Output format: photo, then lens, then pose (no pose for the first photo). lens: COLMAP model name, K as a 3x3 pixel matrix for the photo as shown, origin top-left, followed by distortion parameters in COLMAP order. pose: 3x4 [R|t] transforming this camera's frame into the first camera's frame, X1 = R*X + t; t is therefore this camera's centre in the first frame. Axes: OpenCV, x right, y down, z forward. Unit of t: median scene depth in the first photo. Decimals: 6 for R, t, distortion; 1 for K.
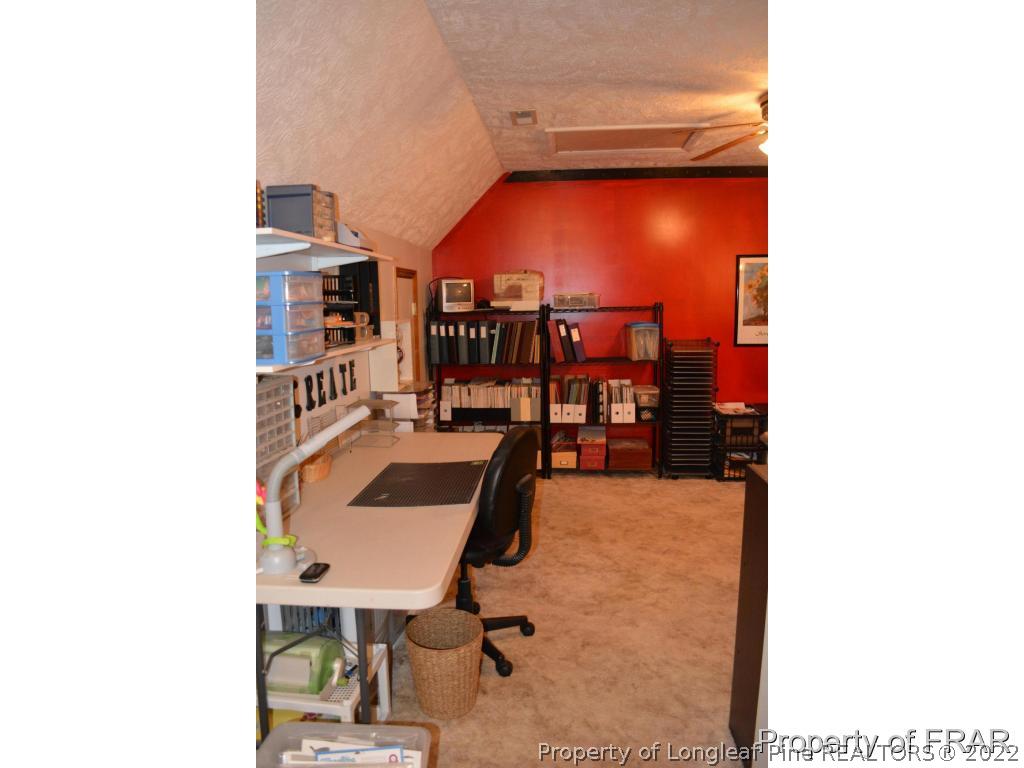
lens RADIAL K [[766.4, 0, 512.0], [0, 766.4, 384.0], [0, 0, 1]] dist [-0.077571, 0.005407]
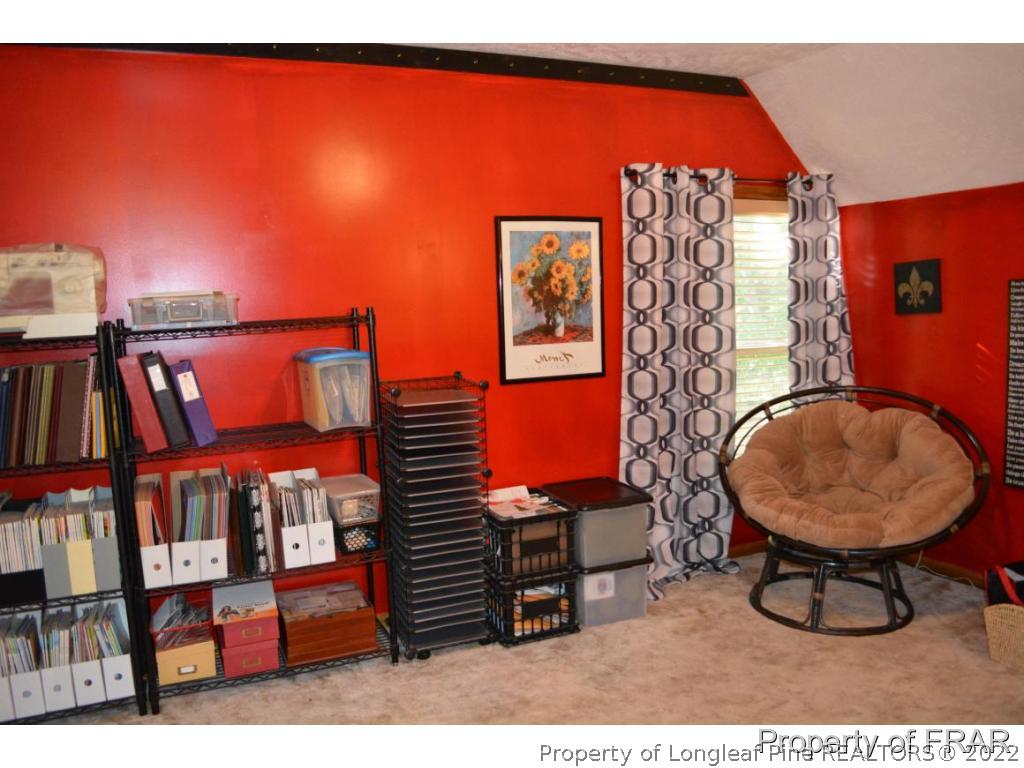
lens RADIAL K [[766.4, 0, 512.0], [0, 766.4, 384.0], [0, 0, 1]] dist [-0.077571, 0.005407]
pose [[0.878917, -0.071386, 0.471603, 0.040779], [0.072462, 0.997244, 0.015906, -0.058625], [-0.471439, 0.020193, 0.881668, 0.519659]]
